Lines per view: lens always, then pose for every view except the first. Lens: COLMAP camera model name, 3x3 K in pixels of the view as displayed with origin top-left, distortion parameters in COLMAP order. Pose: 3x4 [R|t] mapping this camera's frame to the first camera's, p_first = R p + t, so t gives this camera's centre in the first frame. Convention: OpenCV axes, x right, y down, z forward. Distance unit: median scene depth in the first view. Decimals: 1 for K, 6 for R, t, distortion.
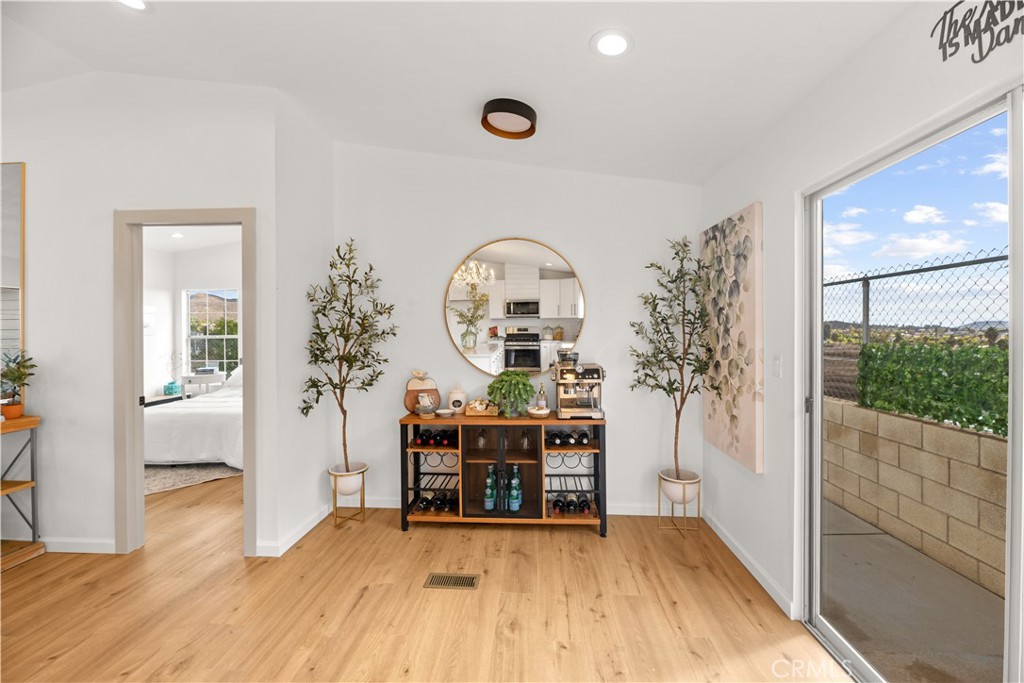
lens RADIAL K [[414.8, 0, 513.9], [0, 414.8, 335.6], [0, 0, 1]] dist [-0.002824, -0.002569]
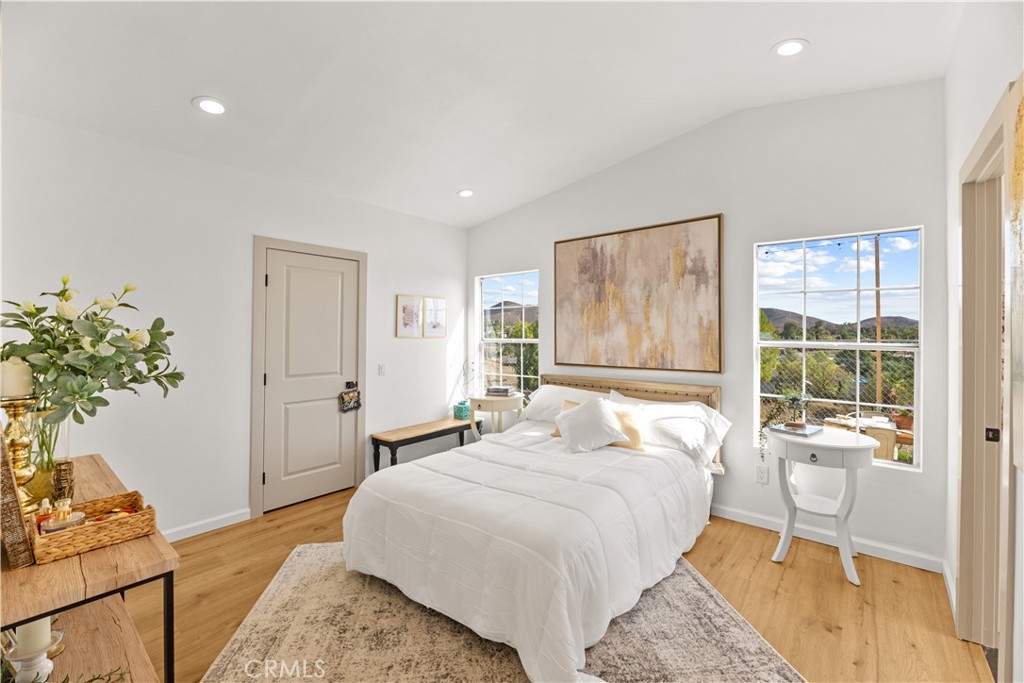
lens RADIAL K [[414.8, 0, 510.7], [0, 414.8, 337.3], [0, 0, 1]] dist [-0.002824, -0.002569]
pose [[0.807069, 0.013872, -0.590295, -0.317545], [-0.018433, 0.999829, -0.001706, -0.002346], [0.590170, 0.012258, 0.807186, 0.445266]]
